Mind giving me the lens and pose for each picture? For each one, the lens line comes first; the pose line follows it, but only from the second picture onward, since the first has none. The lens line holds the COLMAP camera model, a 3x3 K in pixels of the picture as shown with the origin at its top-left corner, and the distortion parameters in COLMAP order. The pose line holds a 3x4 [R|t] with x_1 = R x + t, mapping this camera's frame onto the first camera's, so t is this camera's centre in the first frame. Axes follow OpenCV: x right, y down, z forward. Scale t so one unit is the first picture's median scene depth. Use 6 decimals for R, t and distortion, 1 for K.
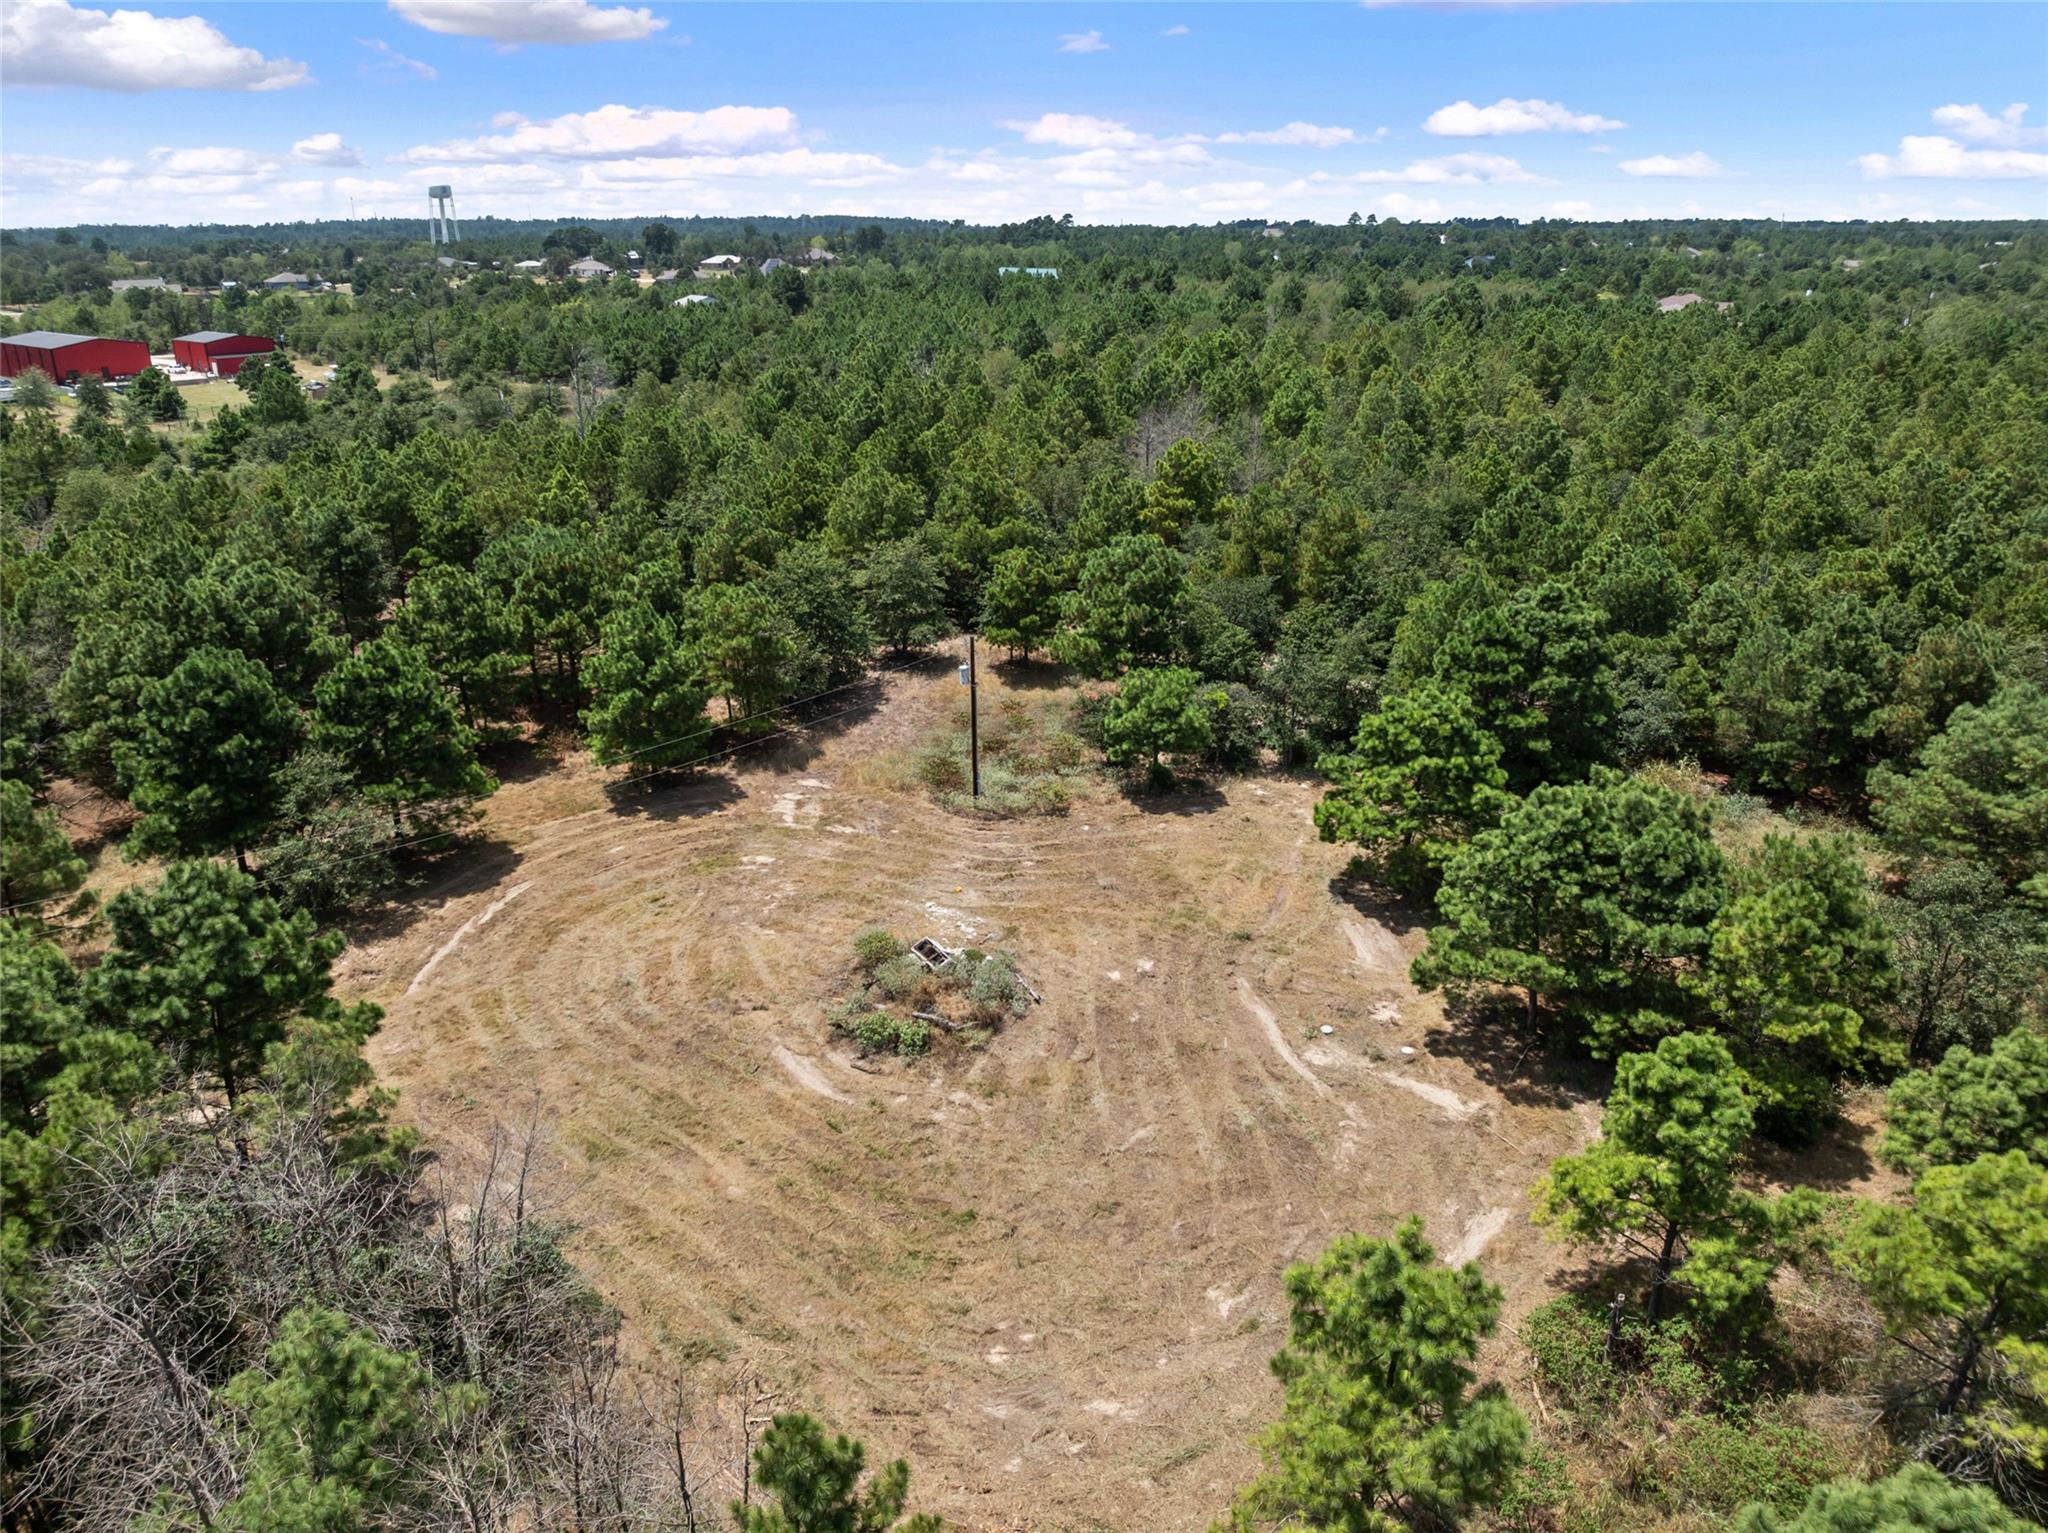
lens RADIAL K [[1436.4, 0, 1024.0], [0, 1436.4, 766.5], [0, 0, 1]] dist [-0.037171, -0.000967]
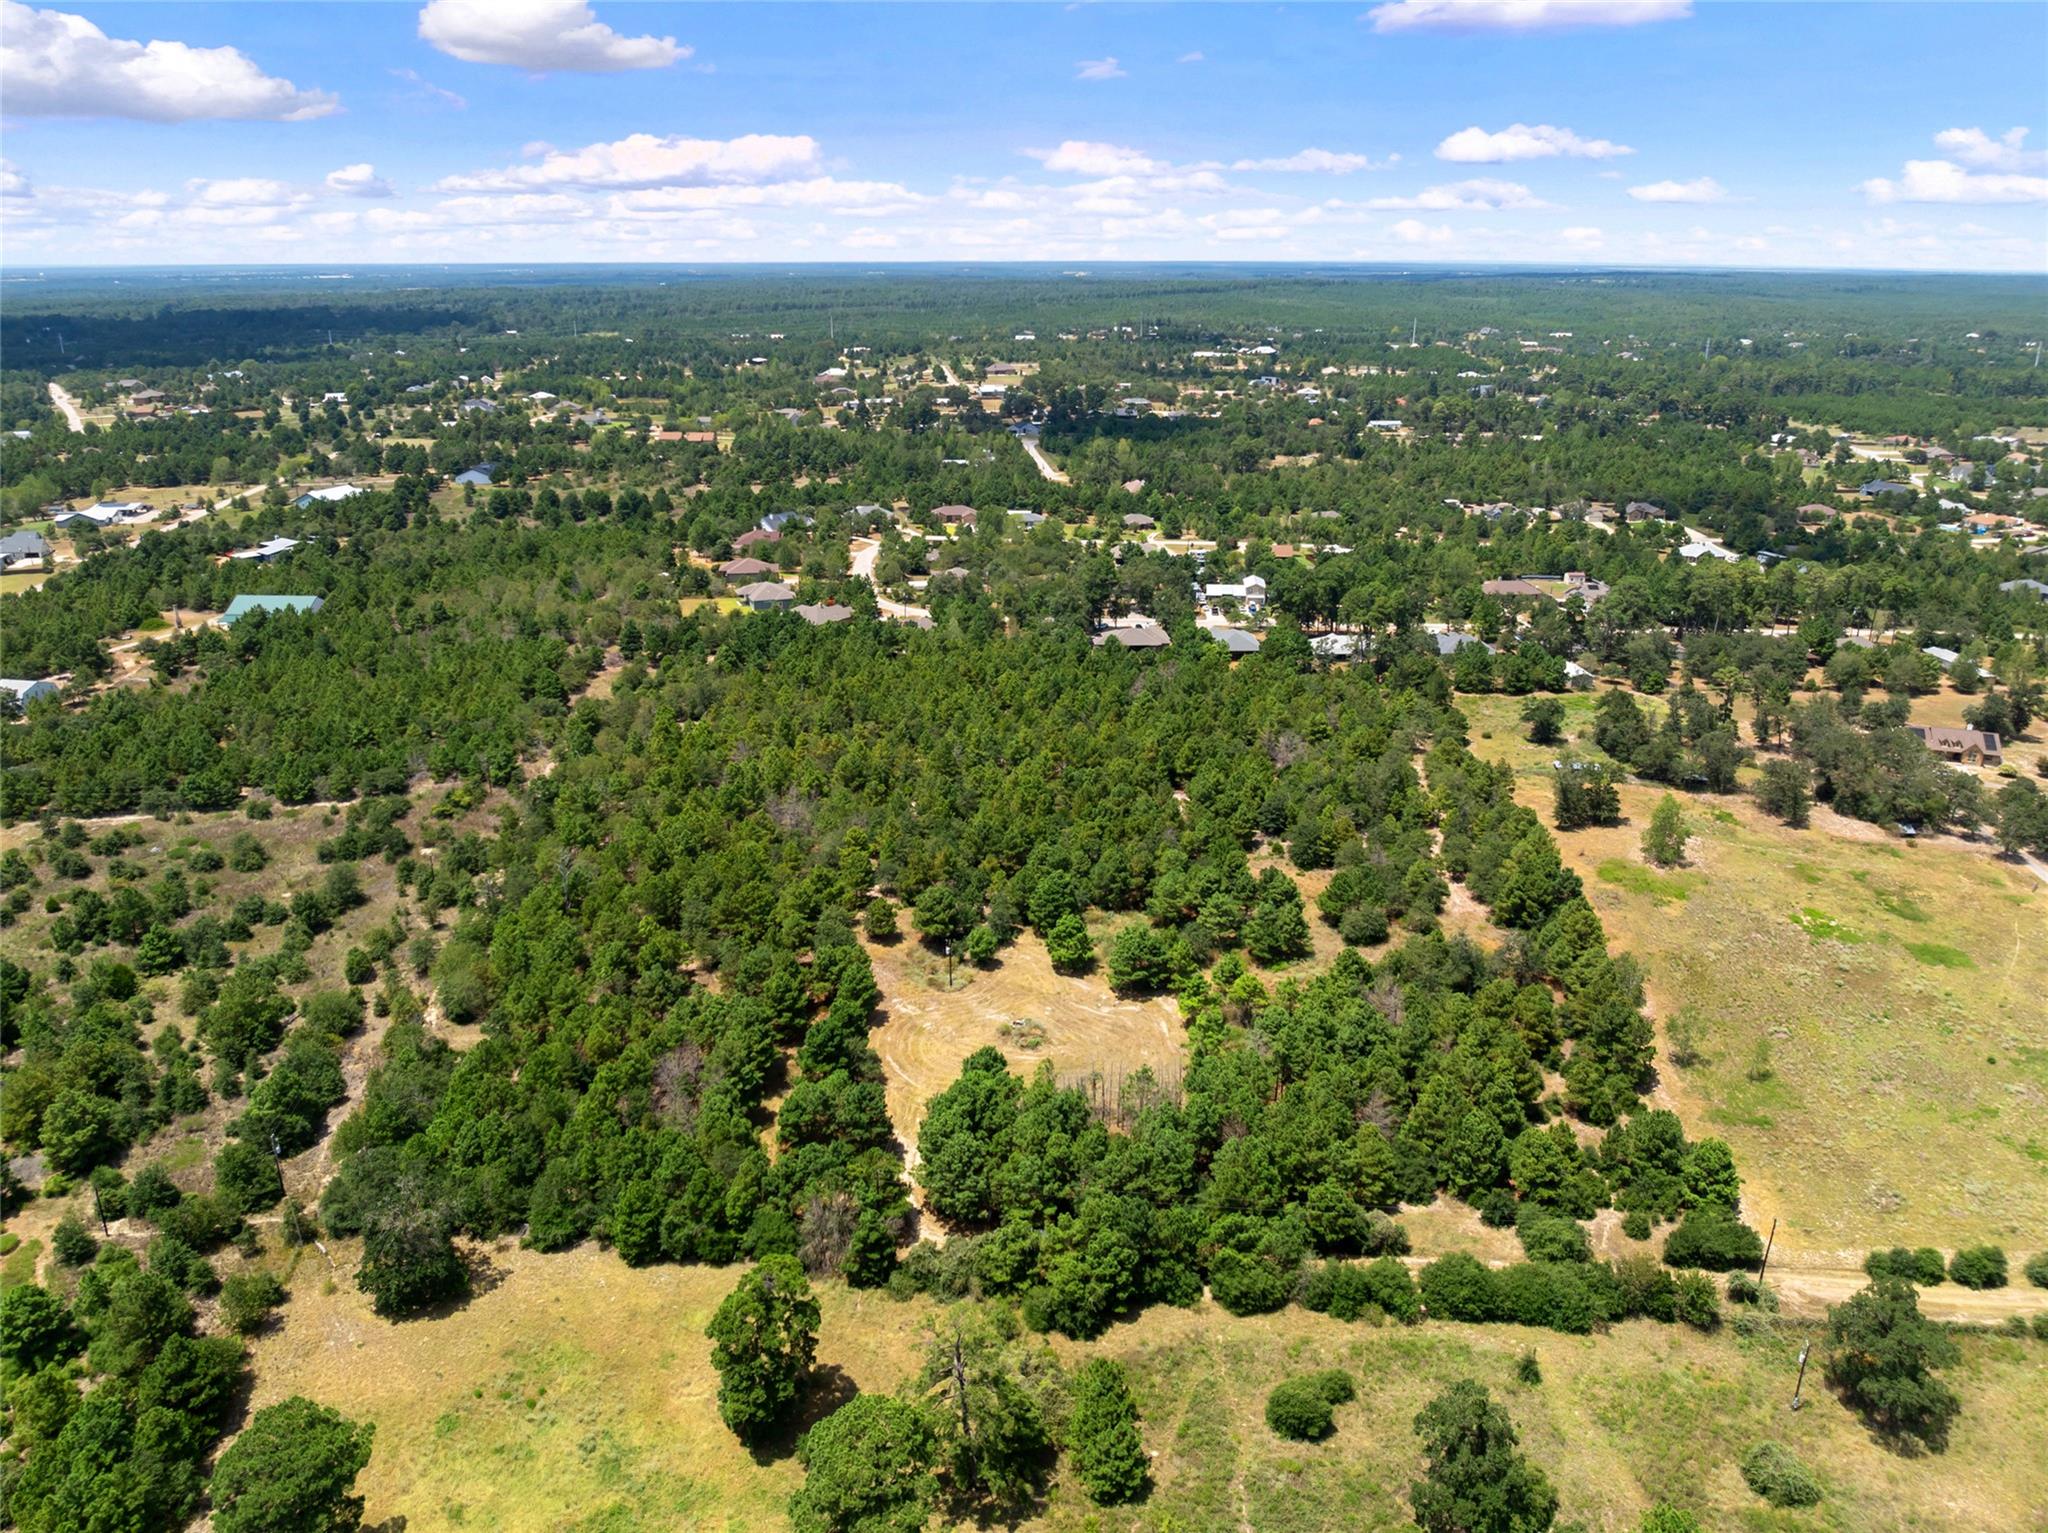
lens RADIAL K [[1448.0, 0, 1024.0], [0, 1448.0, 766.5], [0, 0, 1]] dist [-0.039580, 0.004396]
pose [[0.690288, -0.239585, 0.682716, -2.090305], [0.252072, 0.964103, 0.083464, -0.706191], [-0.678205, 0.114479, 0.725901, -1.581521]]
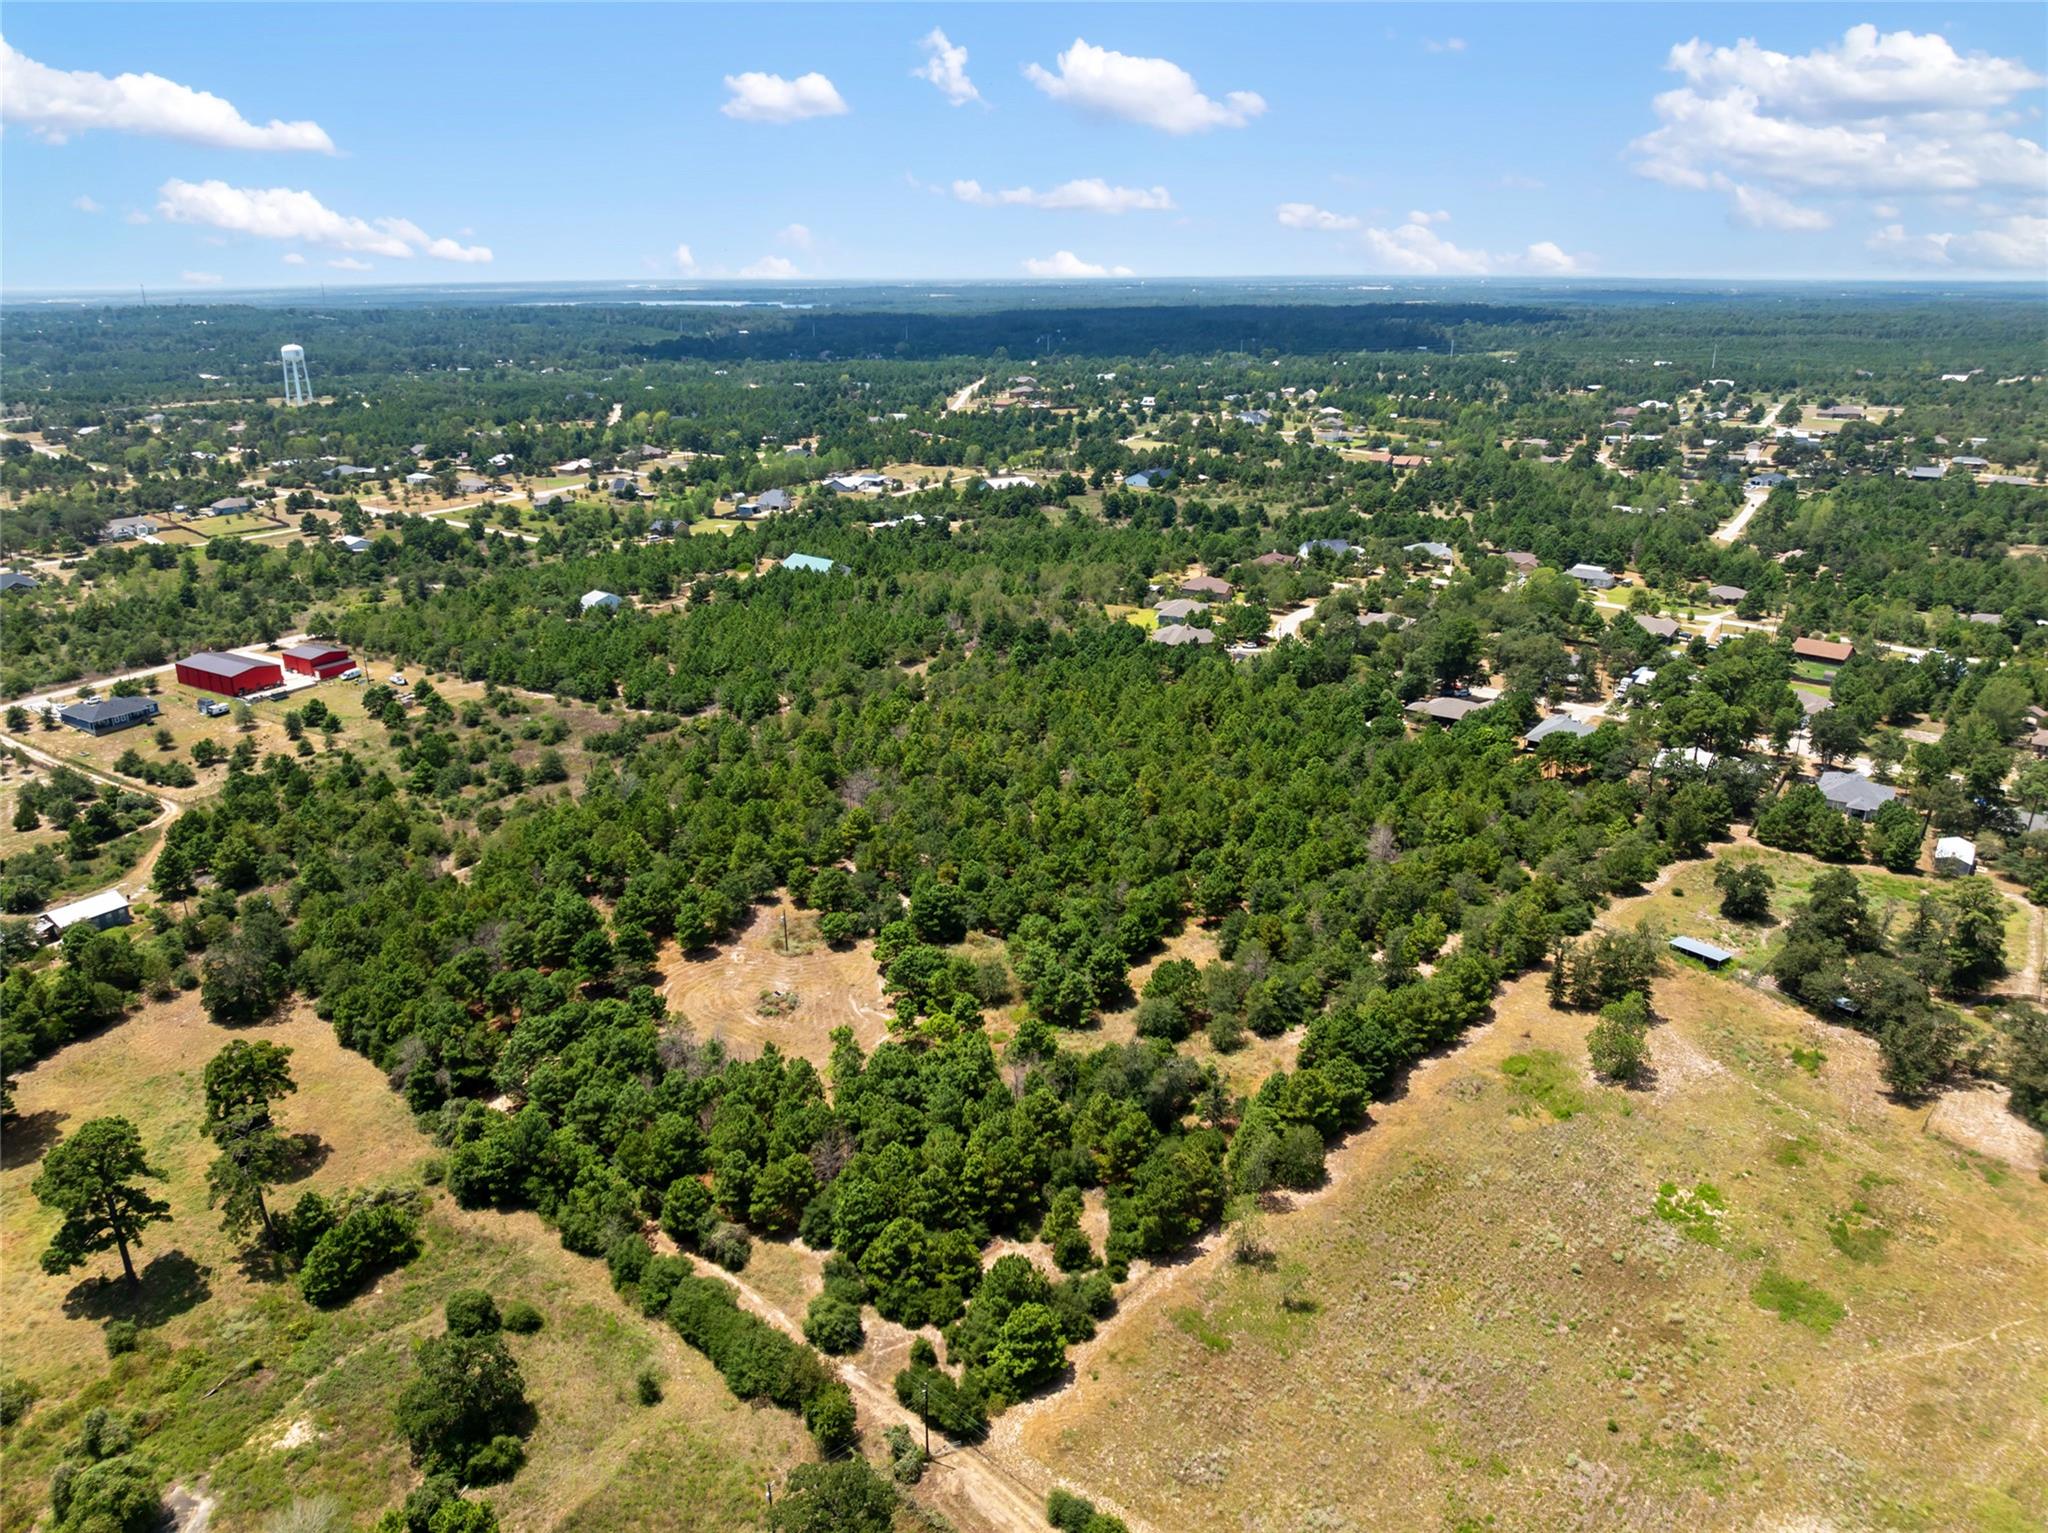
lens RADIAL K [[1436.4, 0, 1024.0], [0, 1436.4, 766.5], [0, 0, 1]] dist [-0.040459, 0.007457]
pose [[0.991237, -0.047993, 0.123066, 0.142001], [0.051308, 0.998397, -0.023908, -0.340464], [-0.121721, 0.030013, 0.992110, -2.806636]]
